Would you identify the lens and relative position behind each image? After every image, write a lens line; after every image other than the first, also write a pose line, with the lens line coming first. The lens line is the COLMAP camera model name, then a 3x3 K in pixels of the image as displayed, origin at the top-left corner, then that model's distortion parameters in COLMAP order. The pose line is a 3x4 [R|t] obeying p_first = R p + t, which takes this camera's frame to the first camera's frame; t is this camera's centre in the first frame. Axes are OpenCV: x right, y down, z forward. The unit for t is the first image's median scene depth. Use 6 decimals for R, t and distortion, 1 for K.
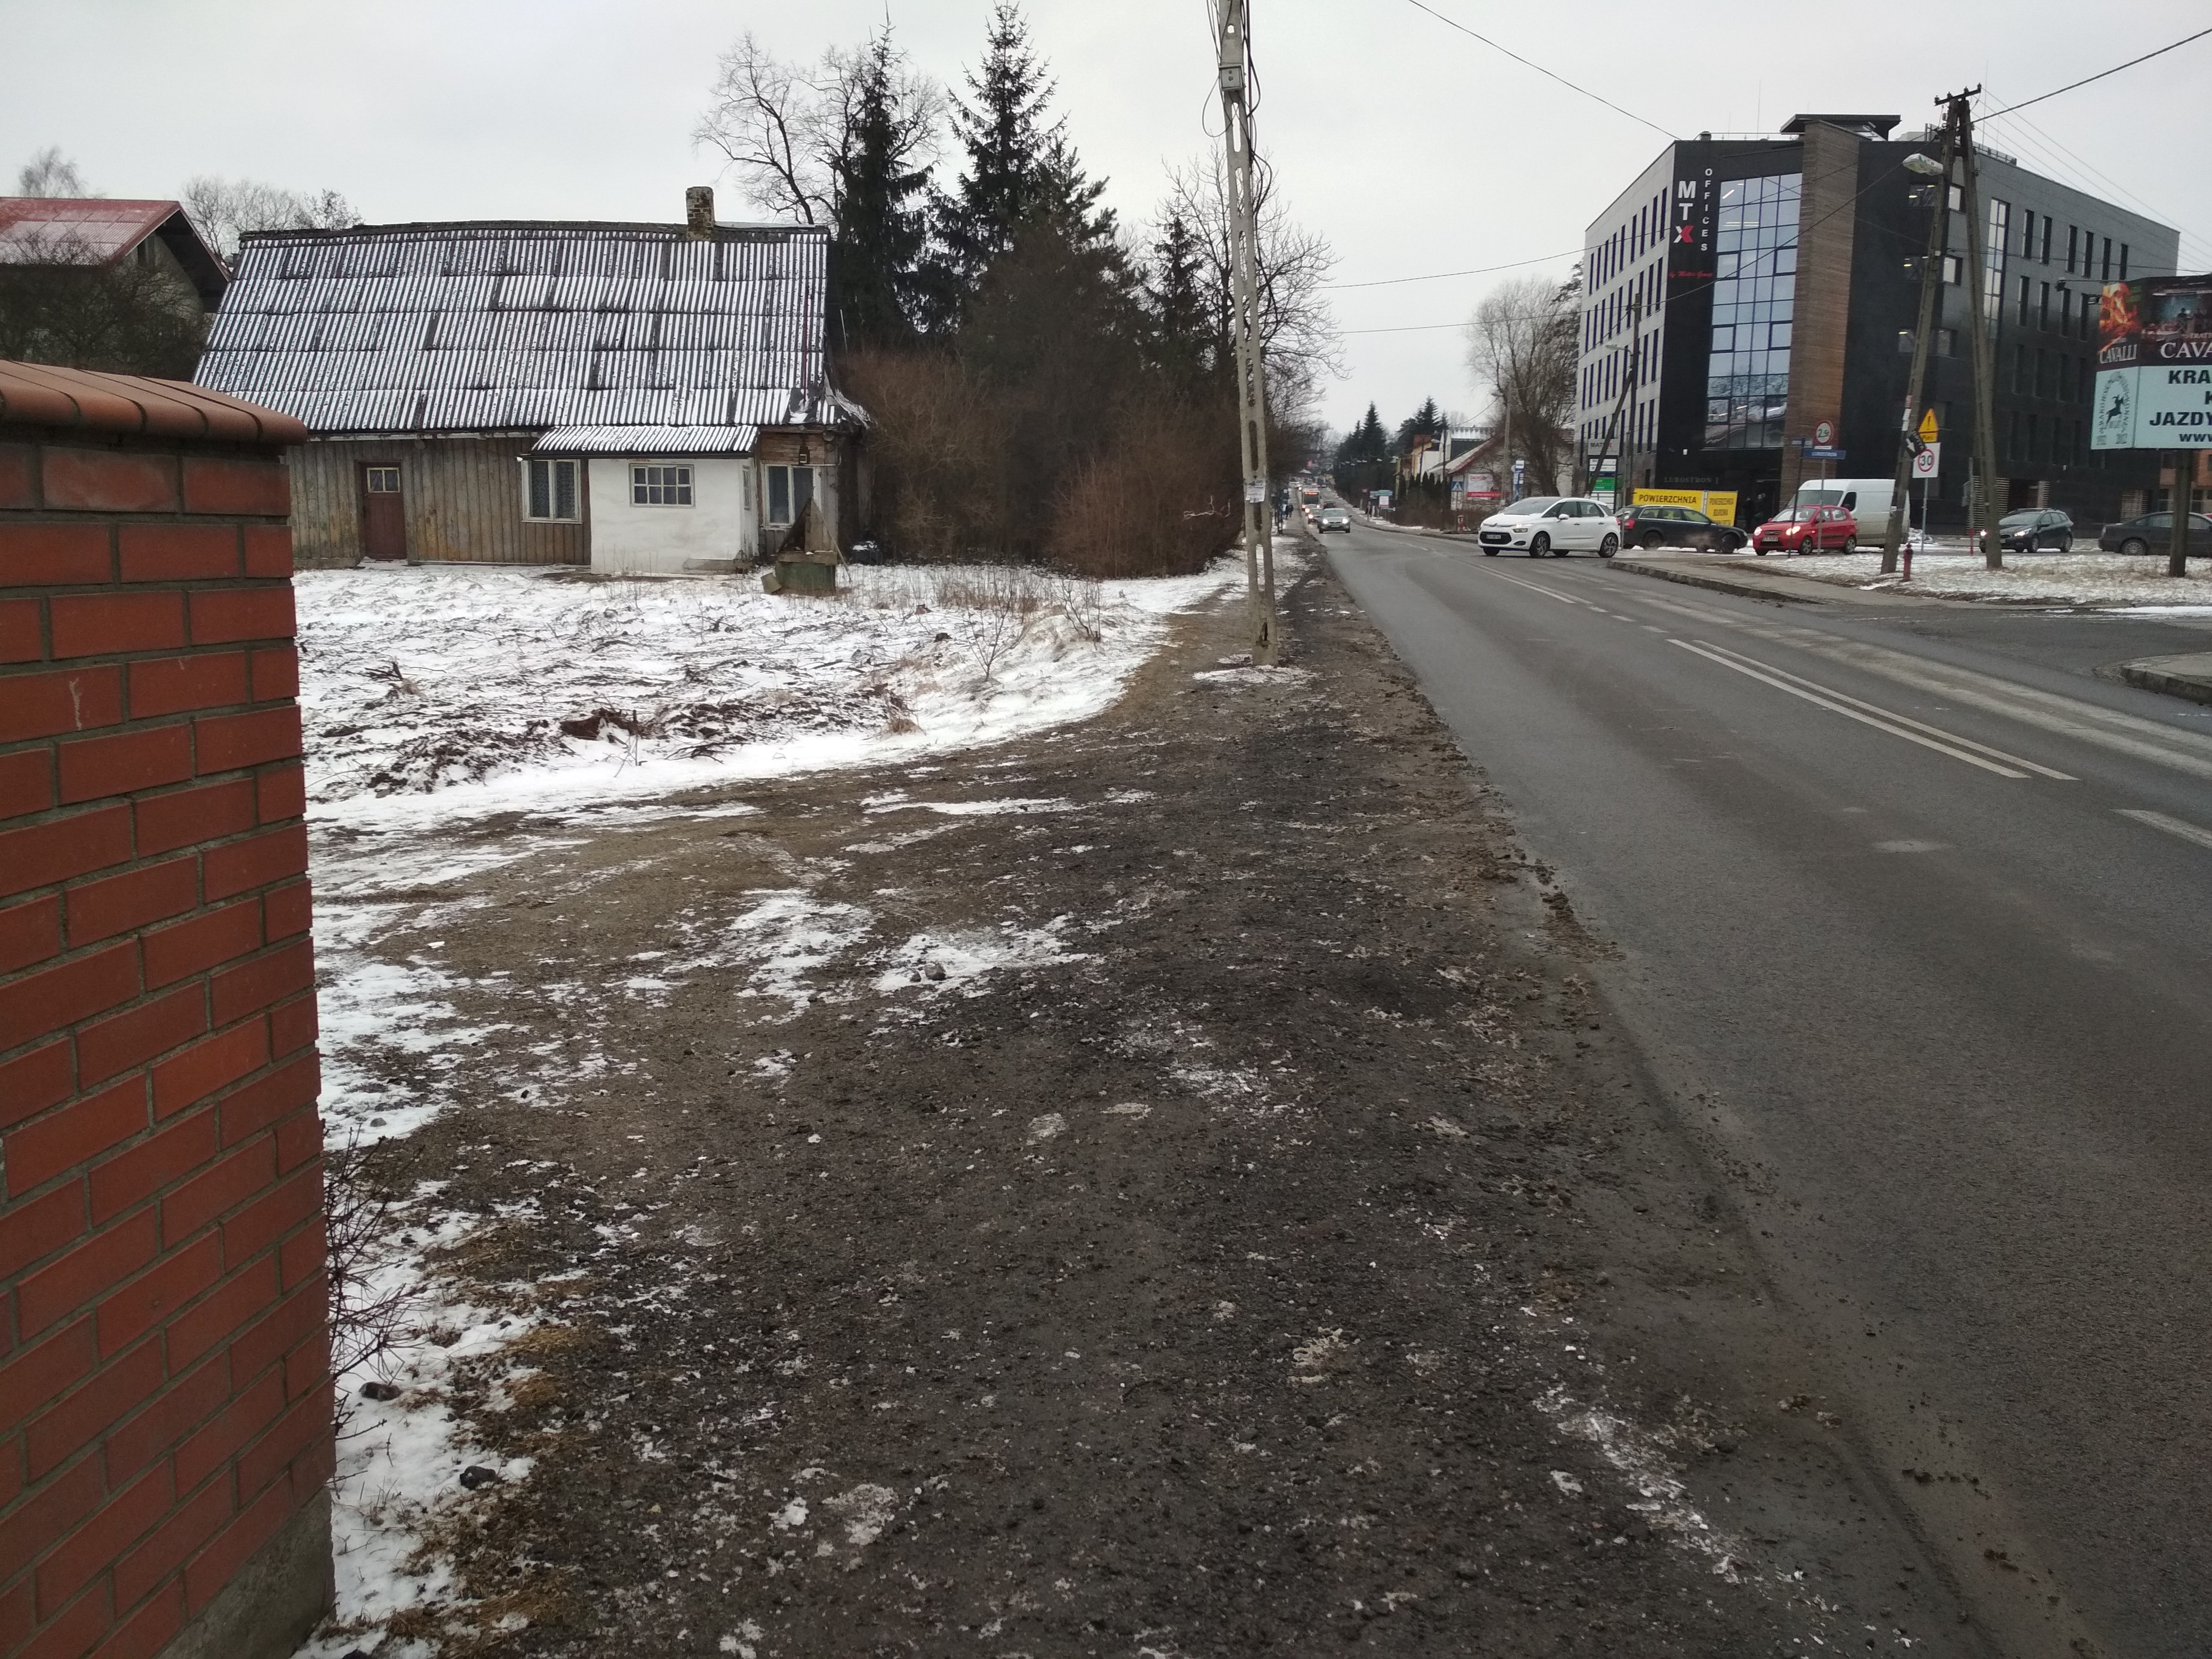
lens RADIAL K [[2017.3, 0, 1112.7], [0, 2017.3, 811.8], [0, 0, 1]] dist [0.133765, -0.267225]
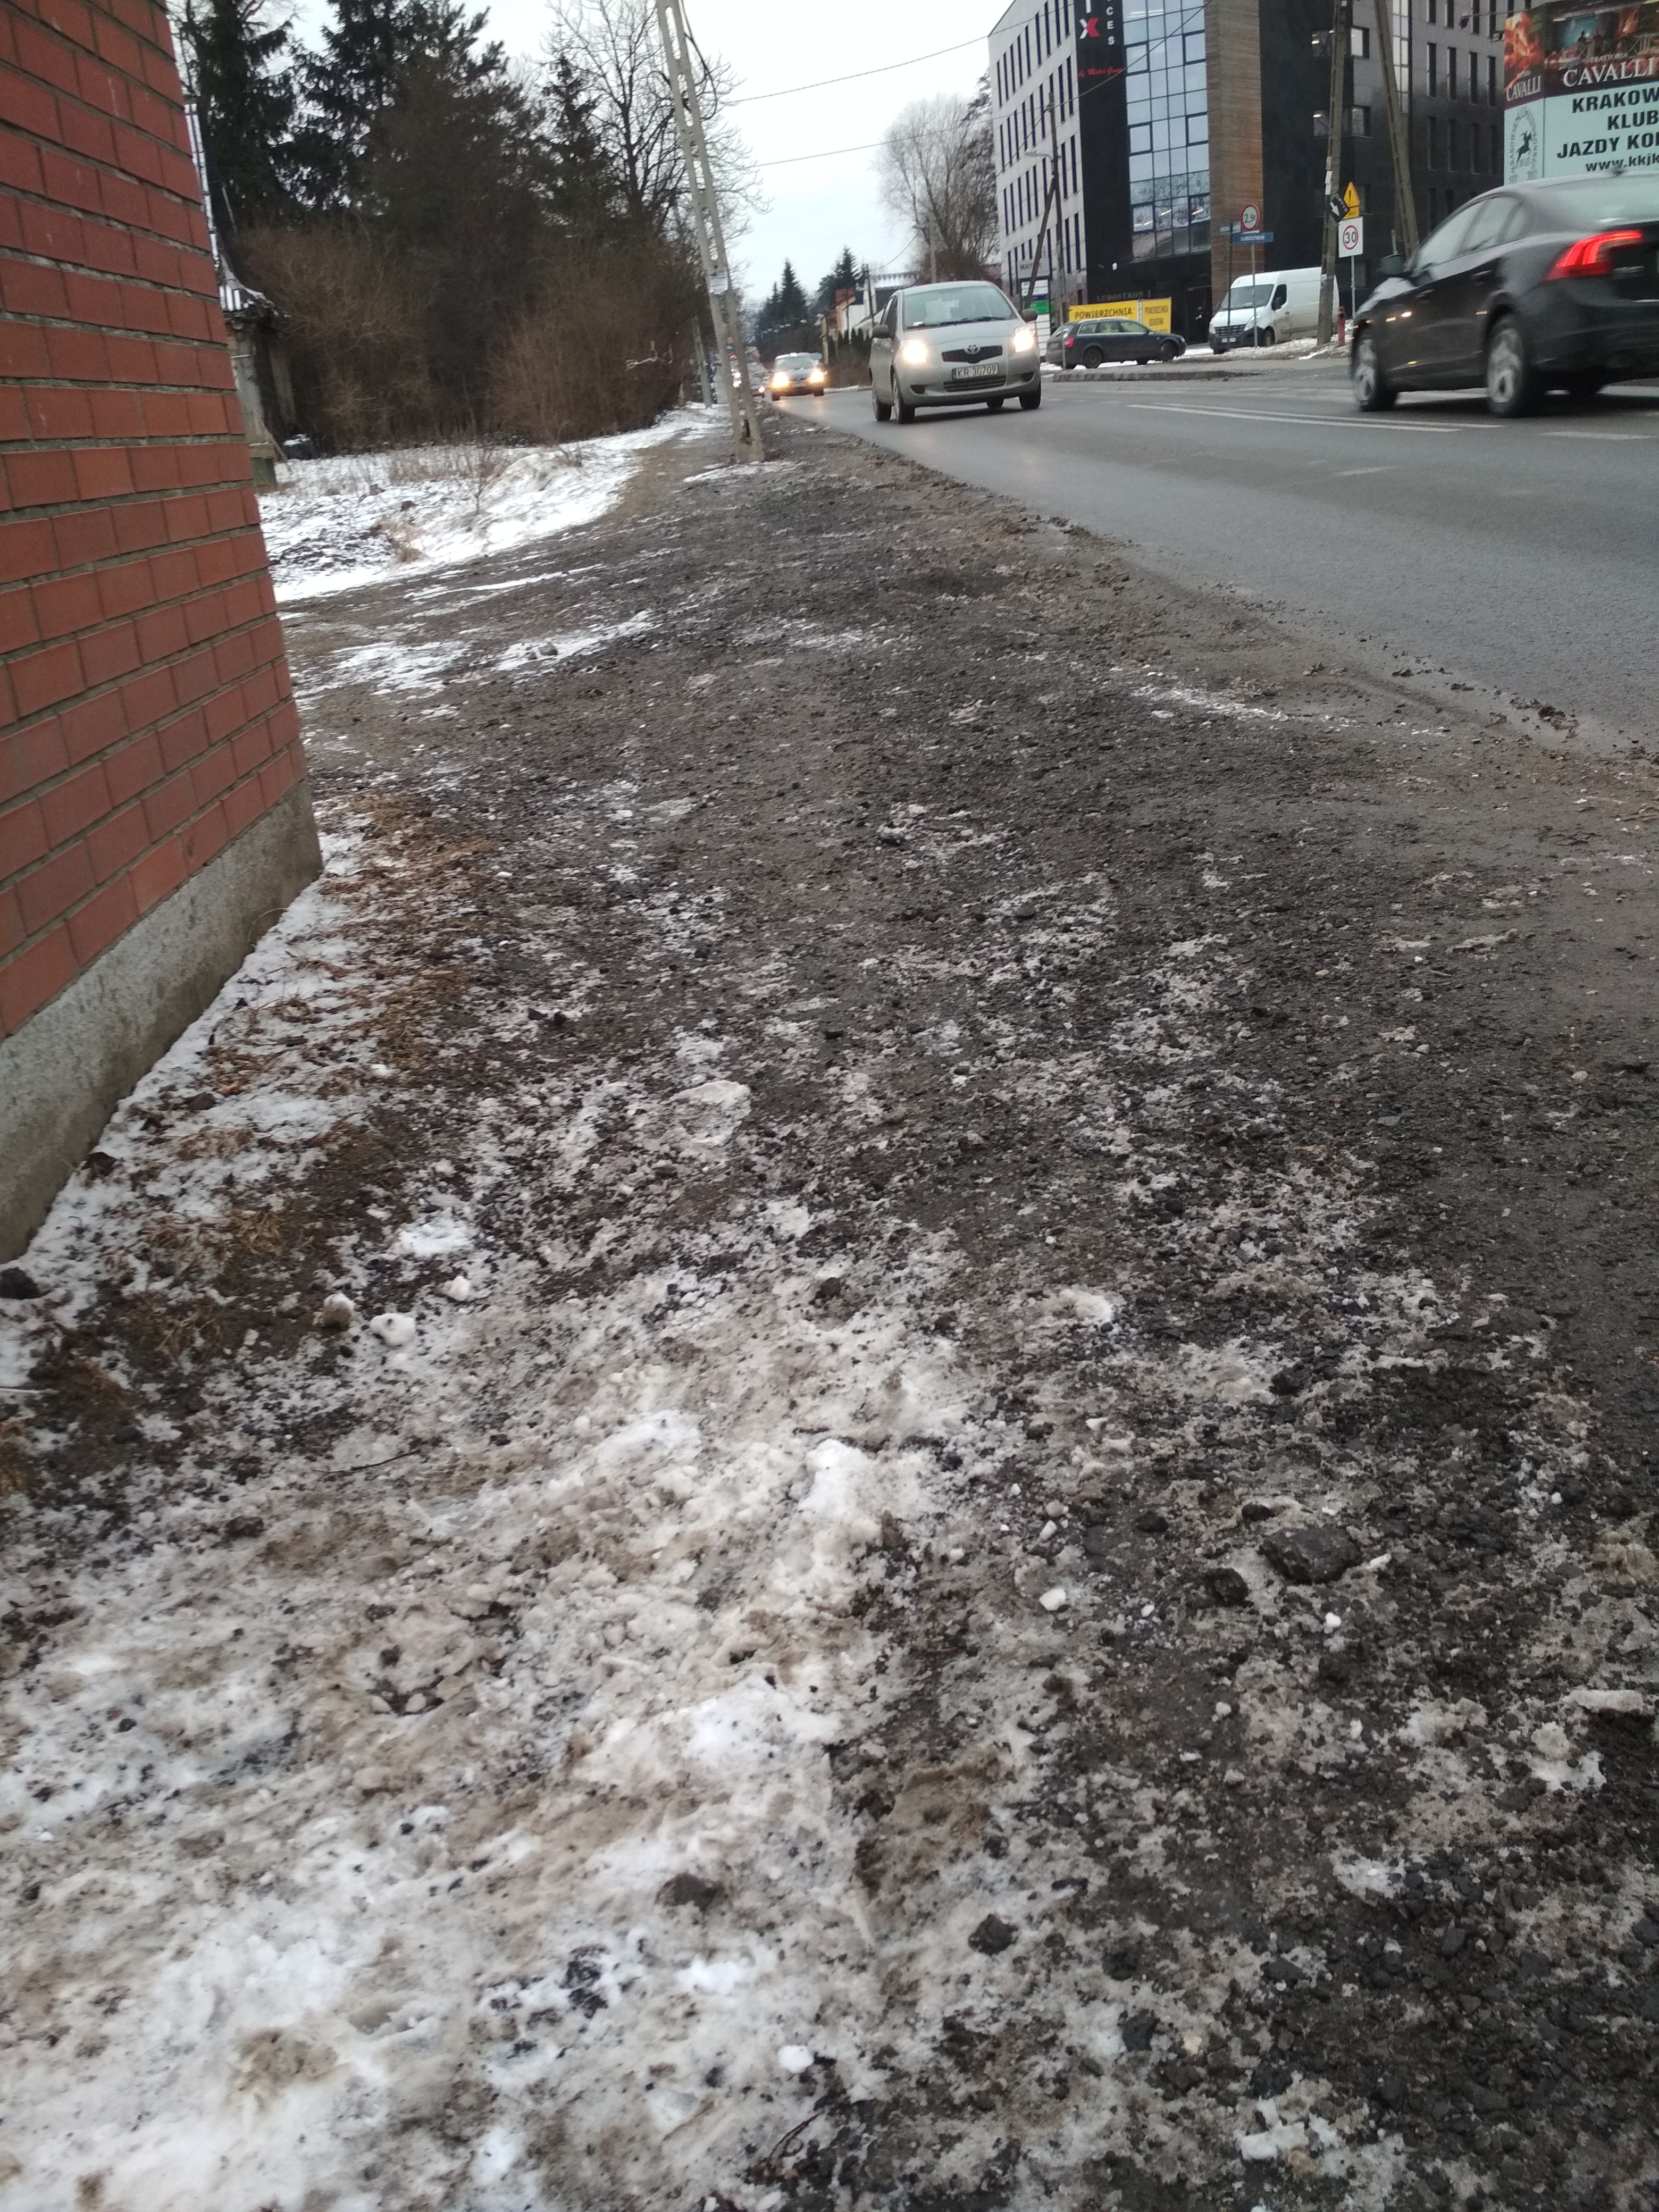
lens RADIAL K [[2033.7, 0, 817.4], [0, 2033.7, 1078.6], [0, 0, 1]] dist [0.140721, -0.262959]
pose [[0.985081, -0.145594, 0.091744, -0.010793], [0.127885, 0.976075, 0.175851, 0.017714], [-0.115152, -0.161495, 0.980132, -0.023769]]
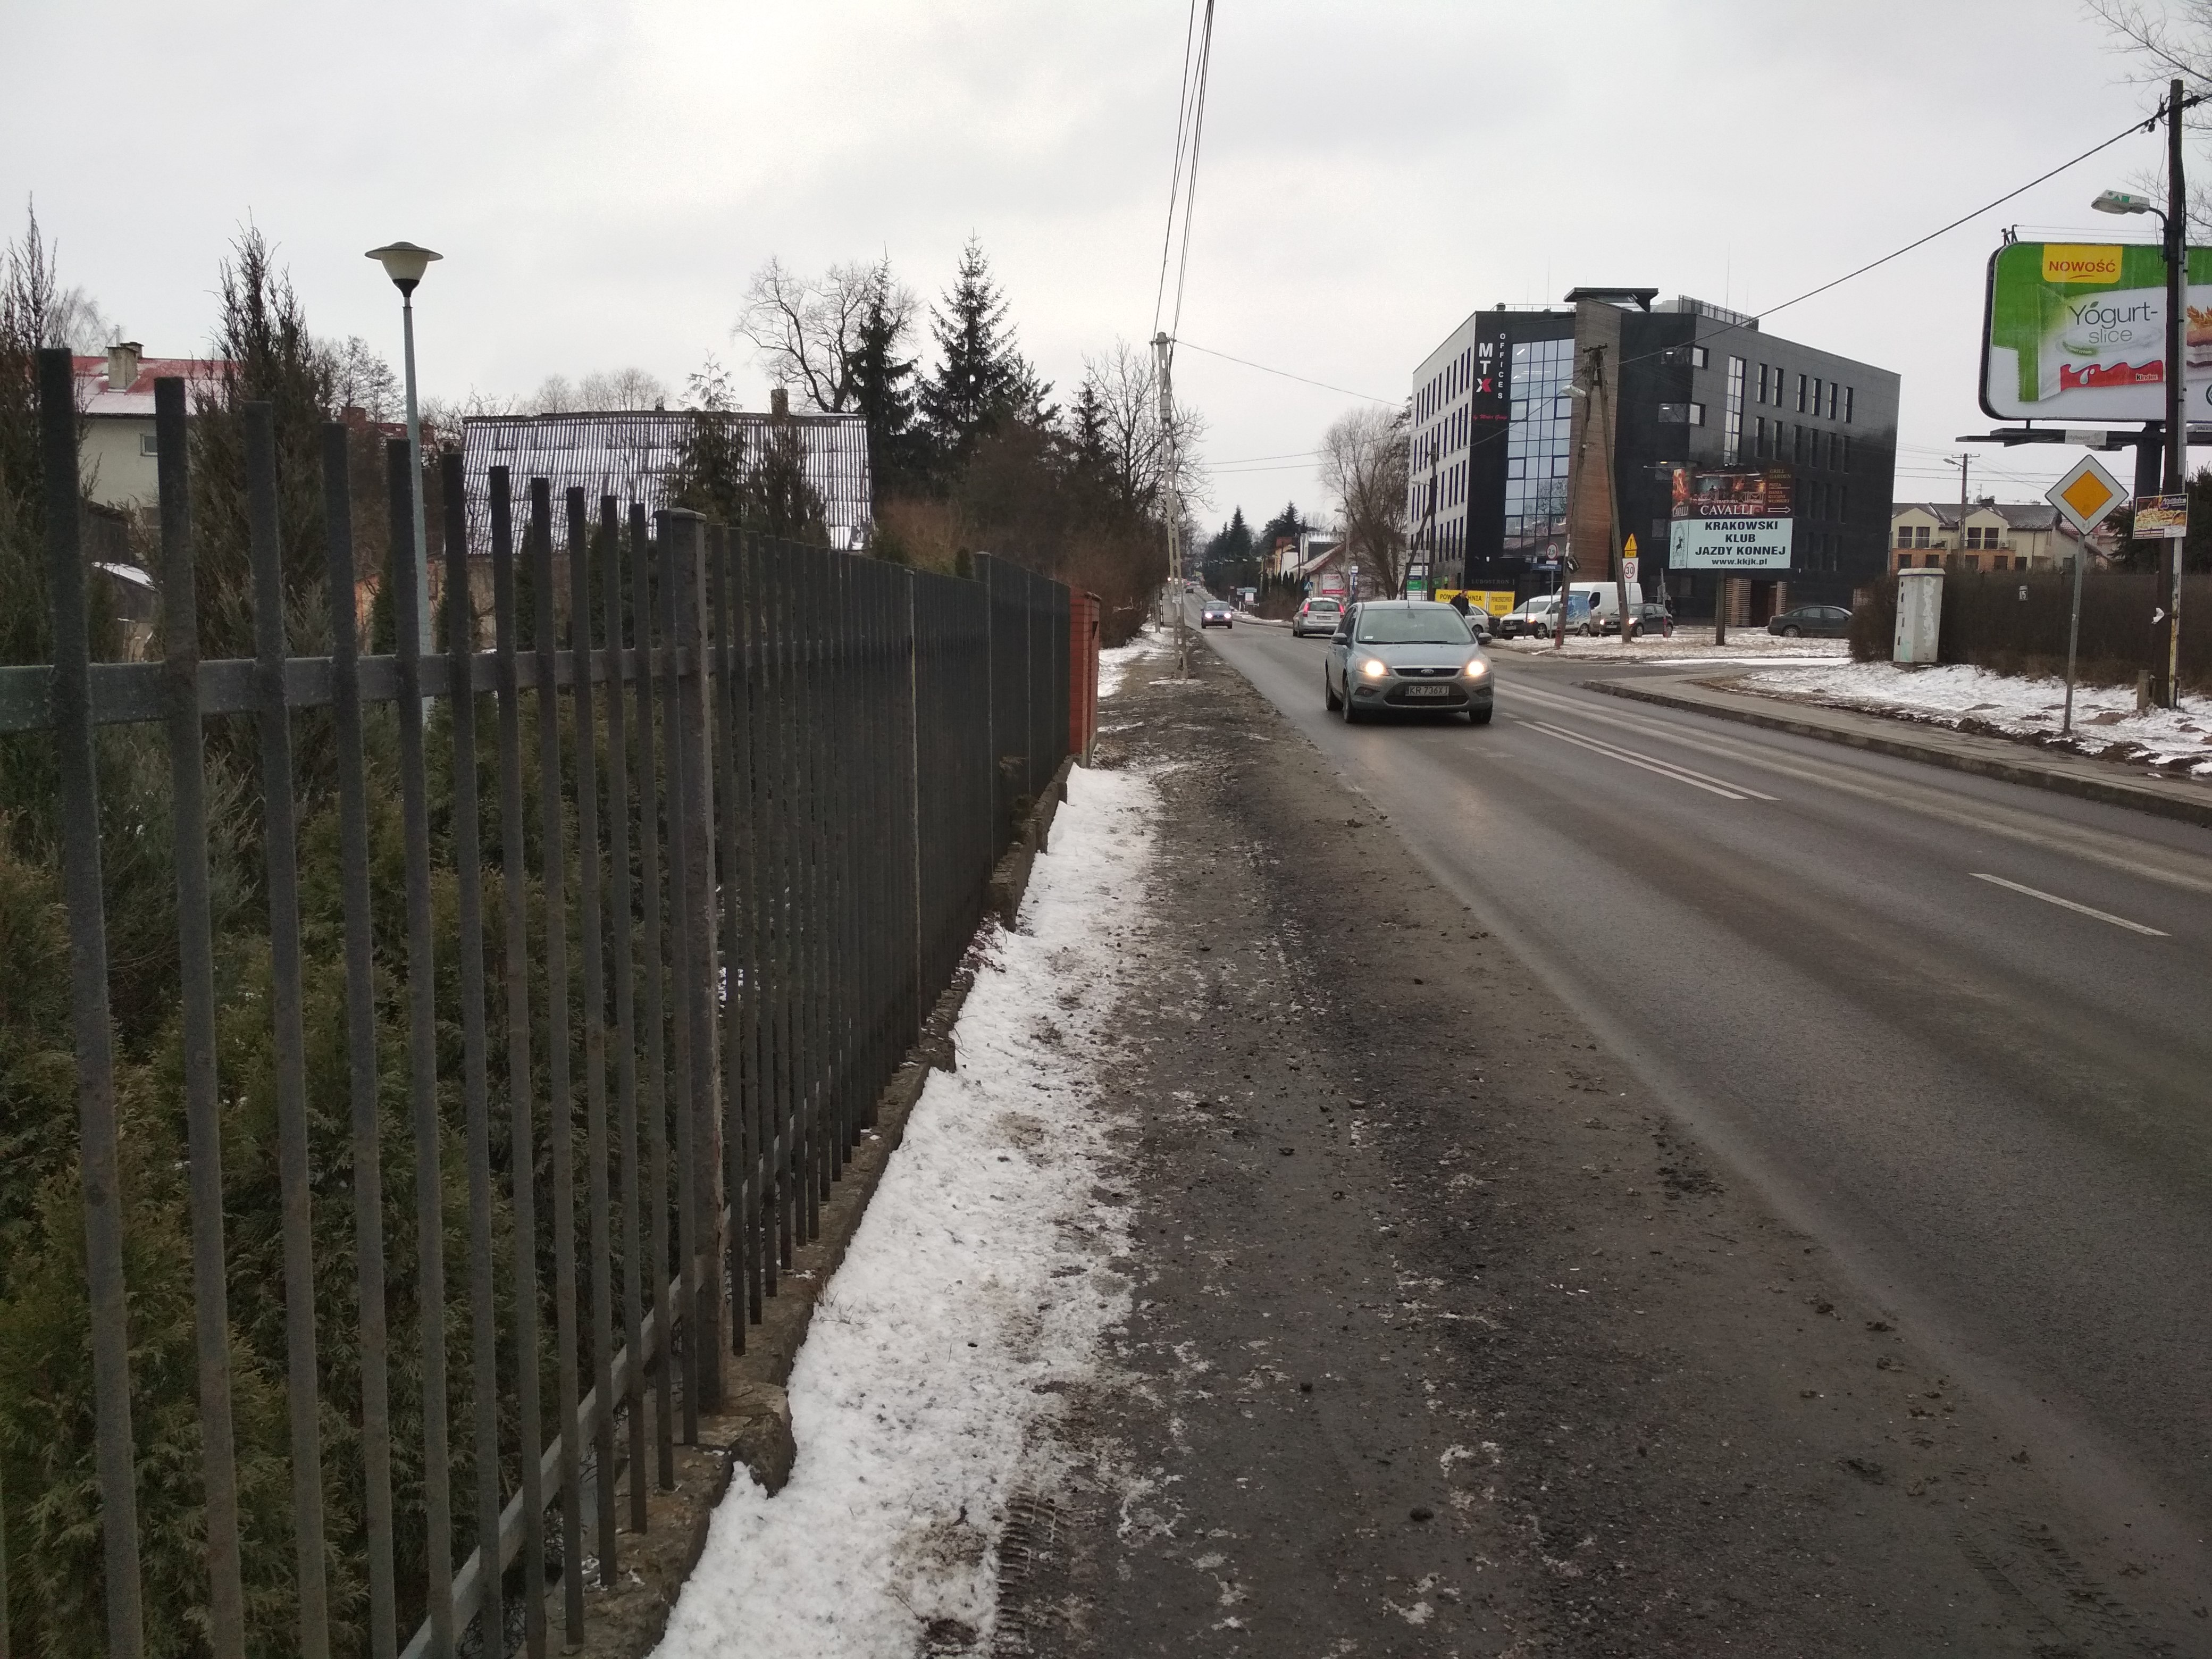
lens RADIAL K [[1998.0, 0, 1034.0], [0, 1998.0, 871.1], [0, 0, 1]] dist [0.124328, -0.263292]
pose [[0.999698, -0.004009, 0.024243, -0.044021], [0.004398, 0.999862, -0.016033, 0.054522], [-0.024175, 0.016134, 0.999578, -0.367175]]
